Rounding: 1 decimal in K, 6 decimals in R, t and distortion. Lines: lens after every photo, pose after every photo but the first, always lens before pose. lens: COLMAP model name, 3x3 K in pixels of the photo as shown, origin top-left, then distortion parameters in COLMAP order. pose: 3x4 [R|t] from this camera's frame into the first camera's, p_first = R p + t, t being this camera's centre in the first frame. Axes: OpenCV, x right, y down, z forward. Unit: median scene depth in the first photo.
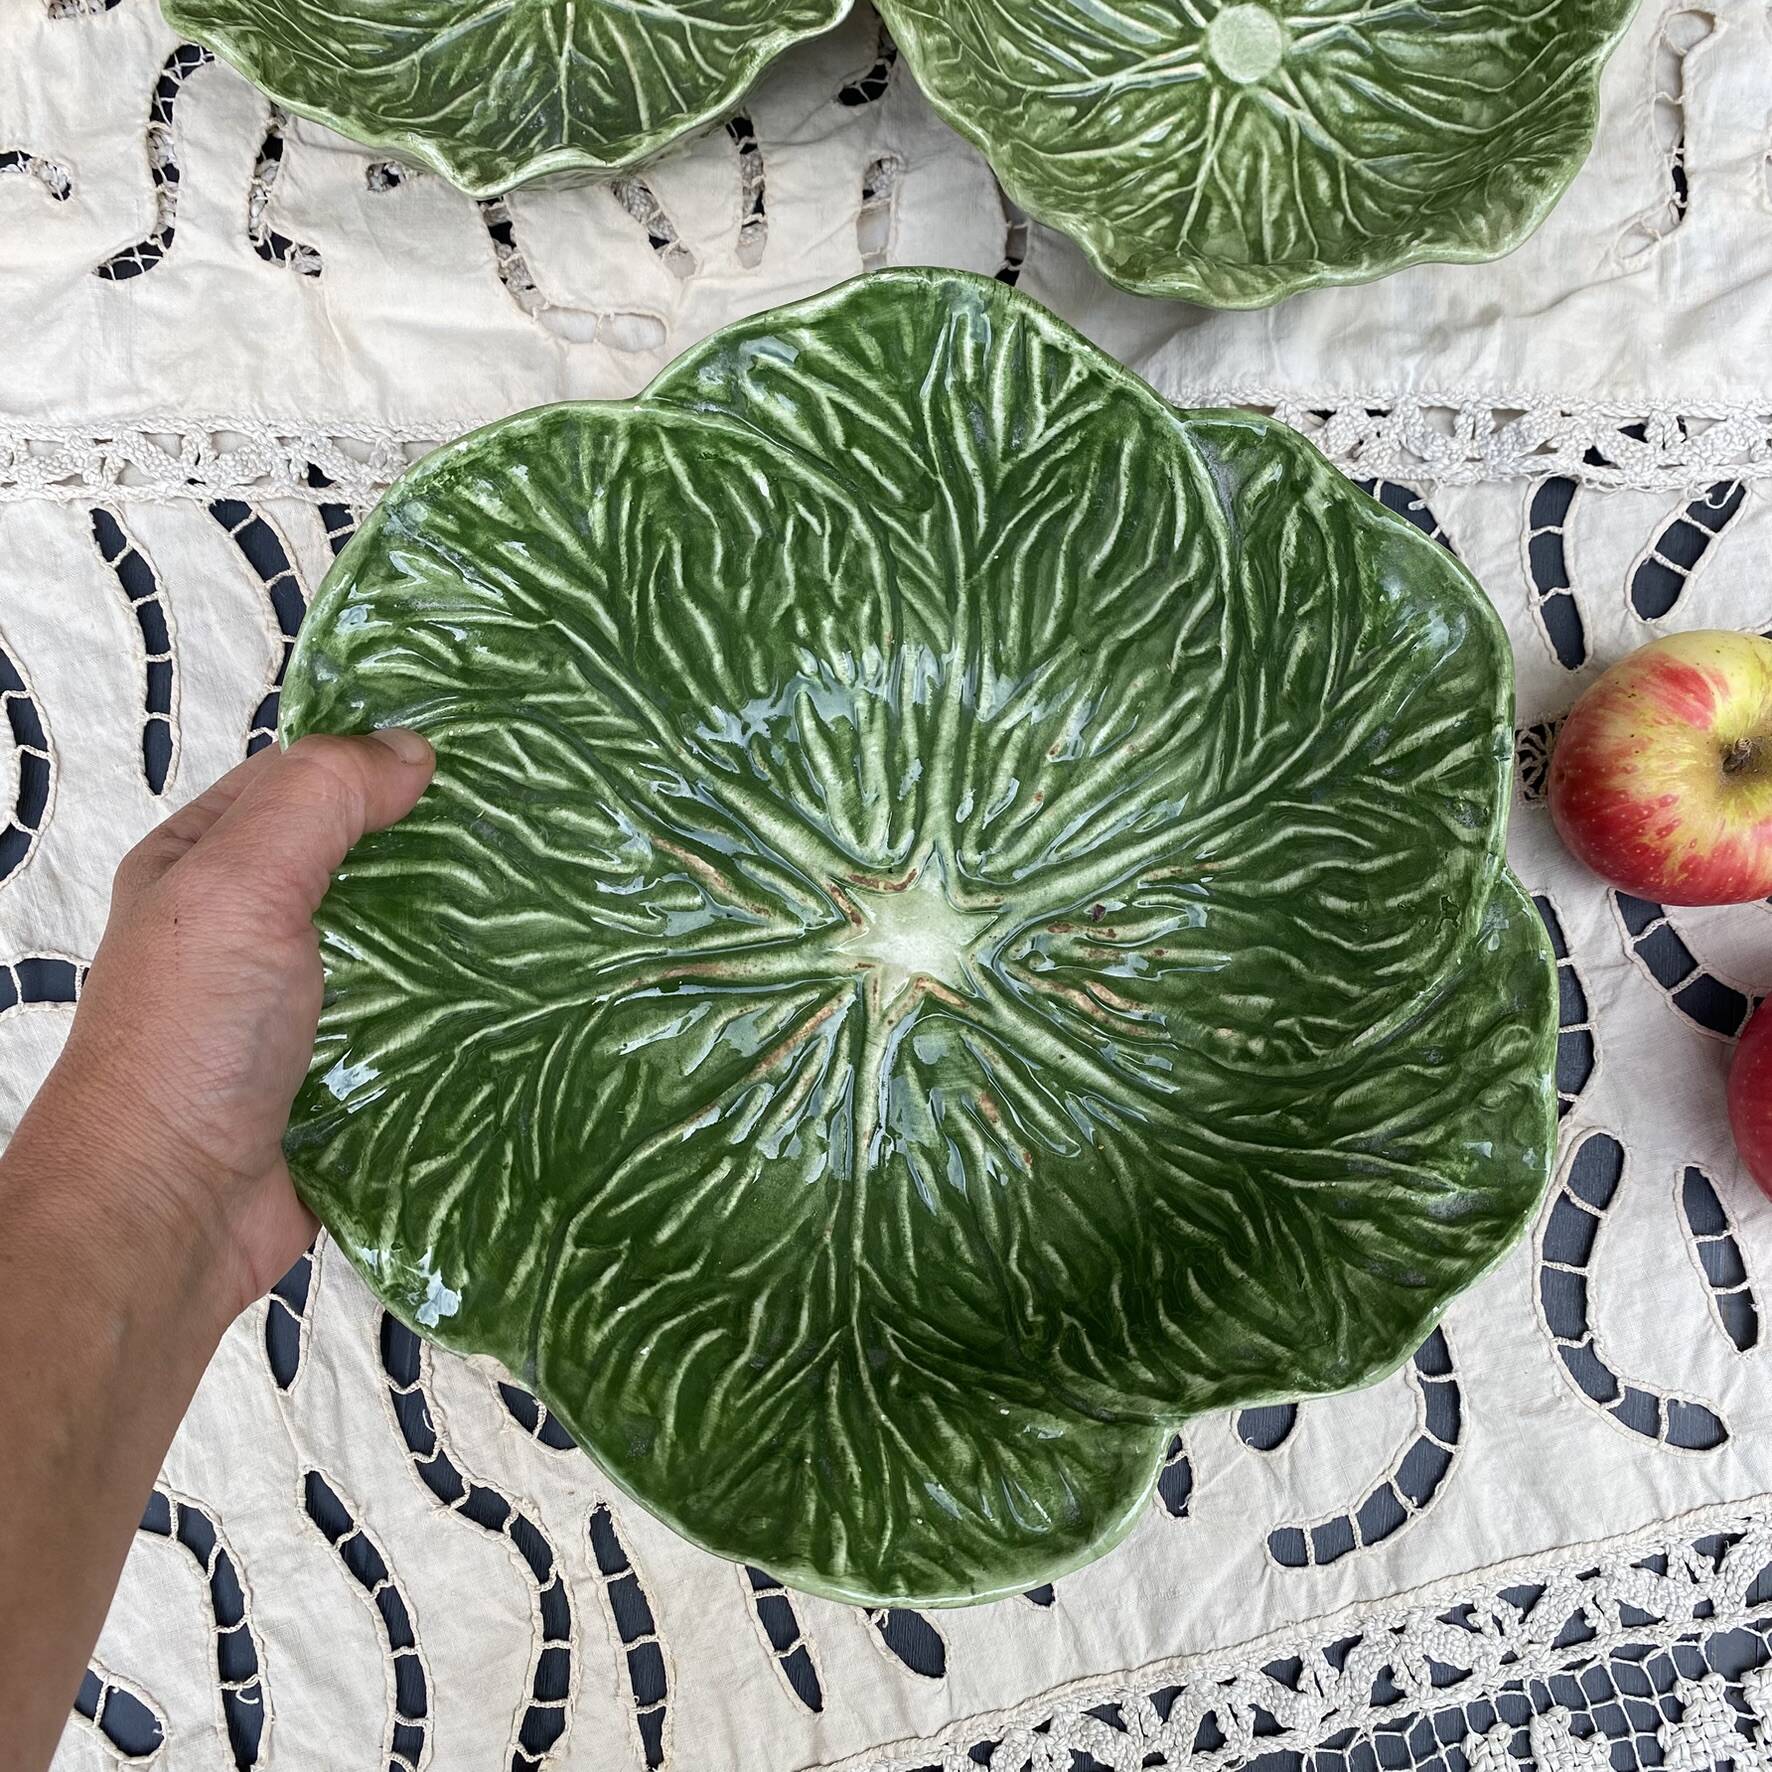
lens RADIAL K [[1771.9, 0, 945.5], [0, 1771.9, 918.8], [0, 0, 1]] dist [0.003730, 0.000000]
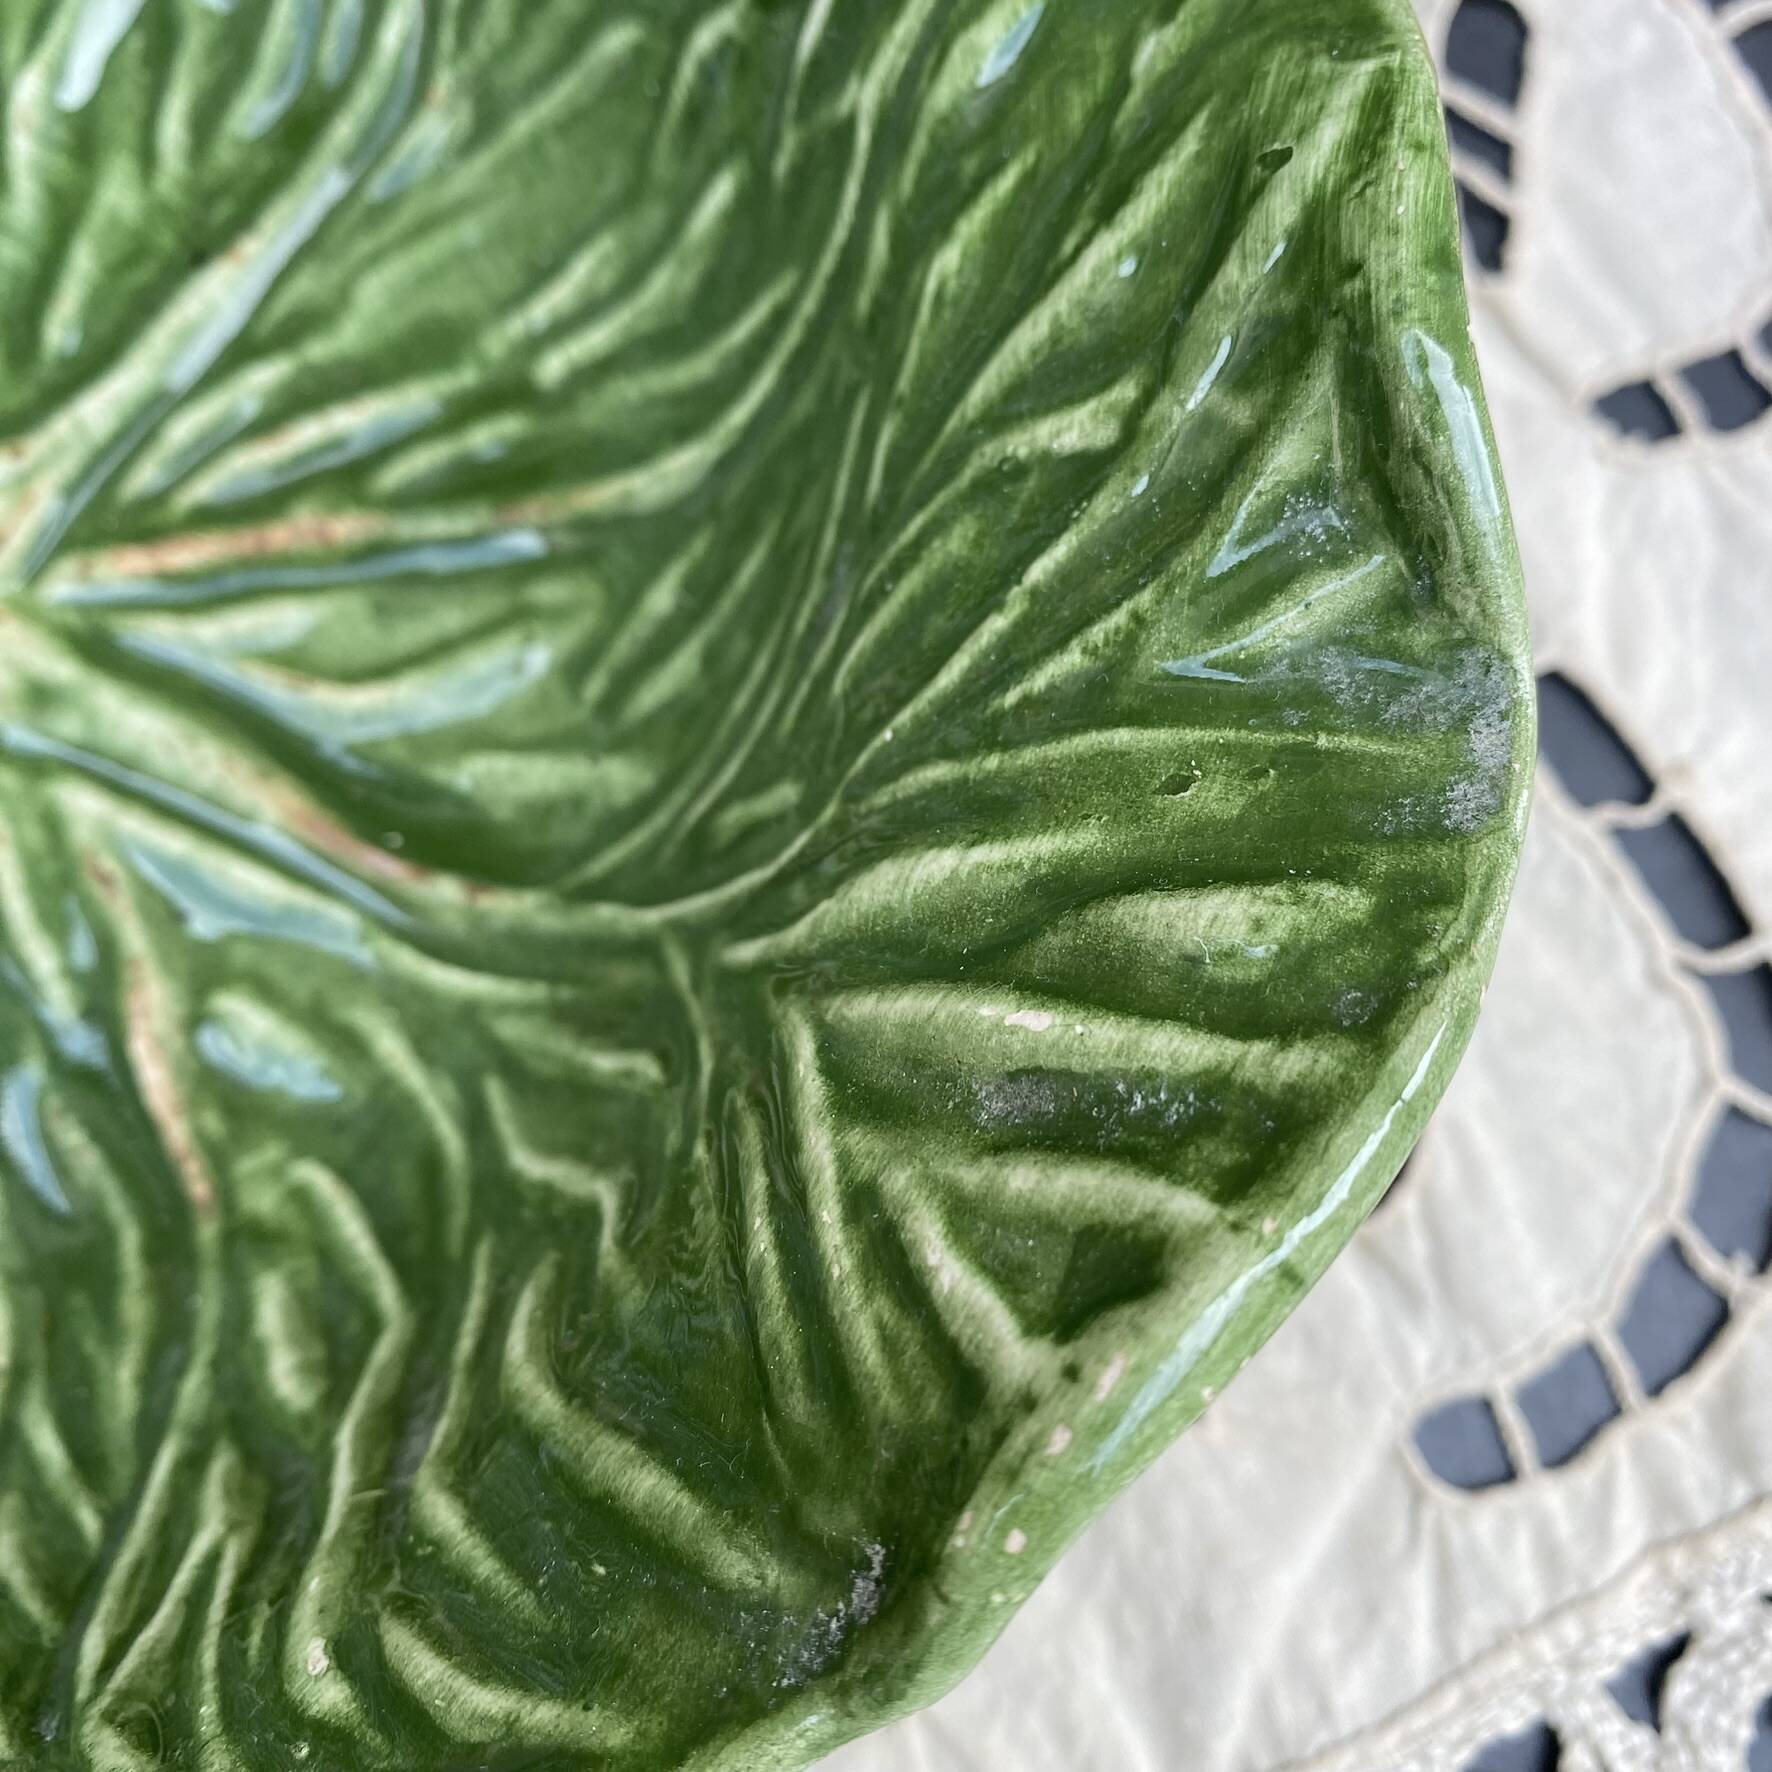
lens RADIAL K [[1830.2, 0, 946.3], [0, 1830.2, 876.2], [0, 0, 1]] dist [-0.015941, 0.000000]
pose [[-0.832021, -0.542401, 0.116371, -0.325004], [0.553652, -0.798747, 0.235529, 0.004218], [-0.034800, 0.260394, 0.964875, 0.690853]]
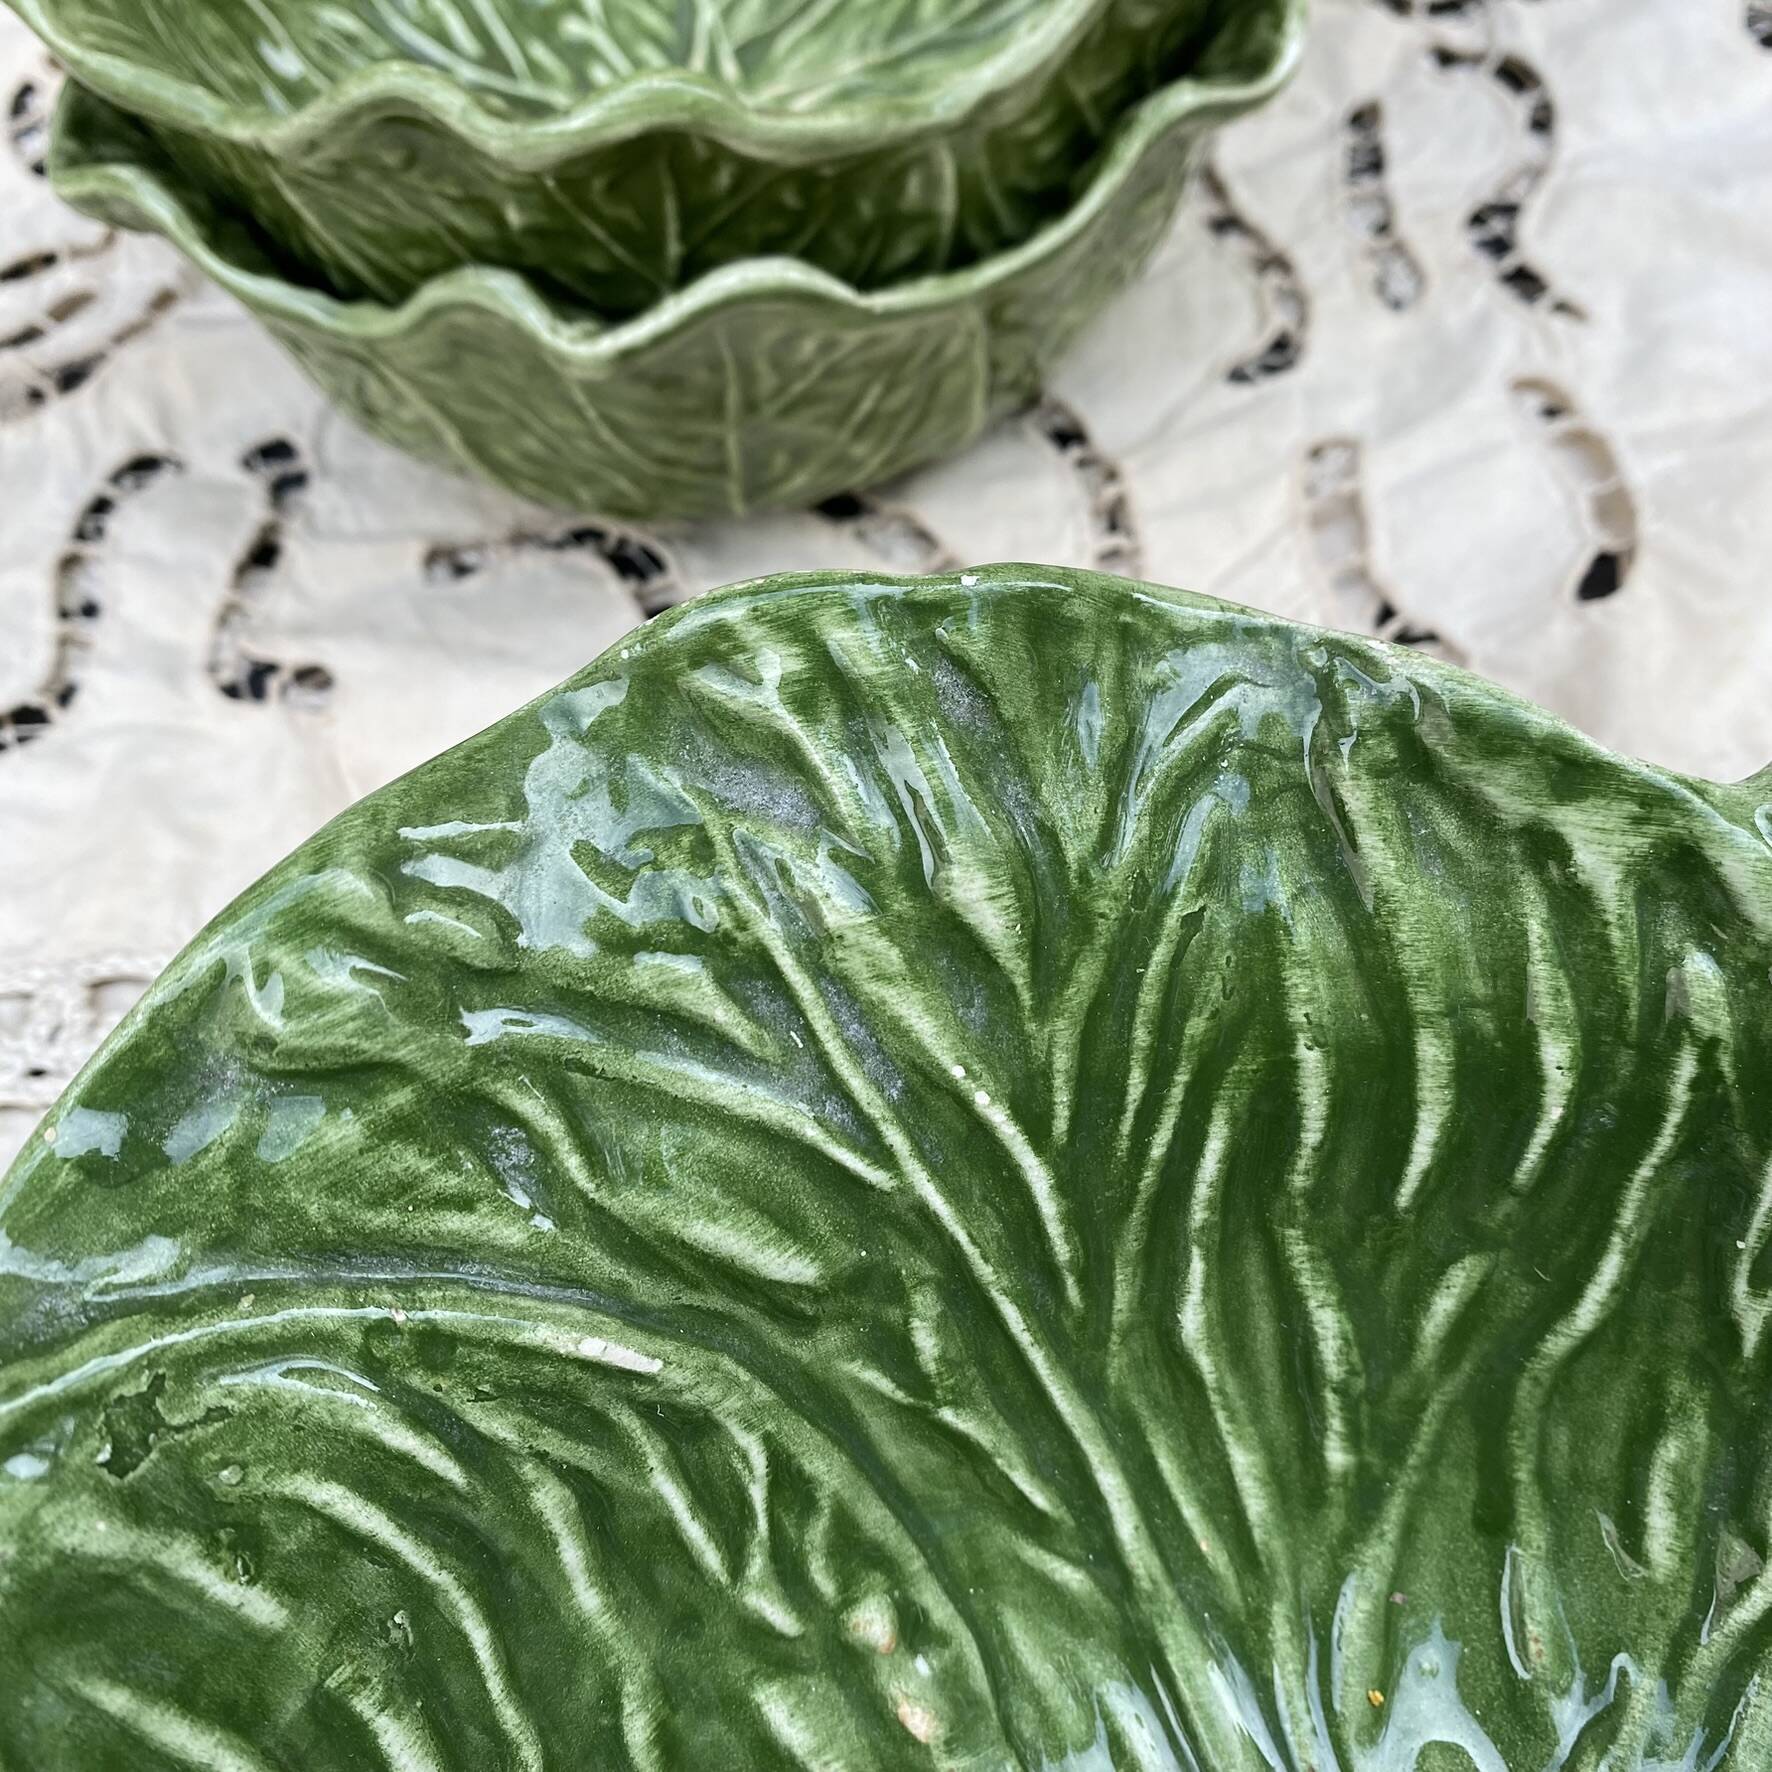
lens RADIAL K [[1830.2, 0, 903.2], [0, 1830.2, 884.4], [0, 0, 1]] dist [-0.015941, 0.000000]
pose [[-0.756246, -0.445884, 0.478831, 0.061113], [0.648899, -0.604851, 0.461611, -0.006541], [0.083796, 0.659805, 0.746750, 0.644337]]
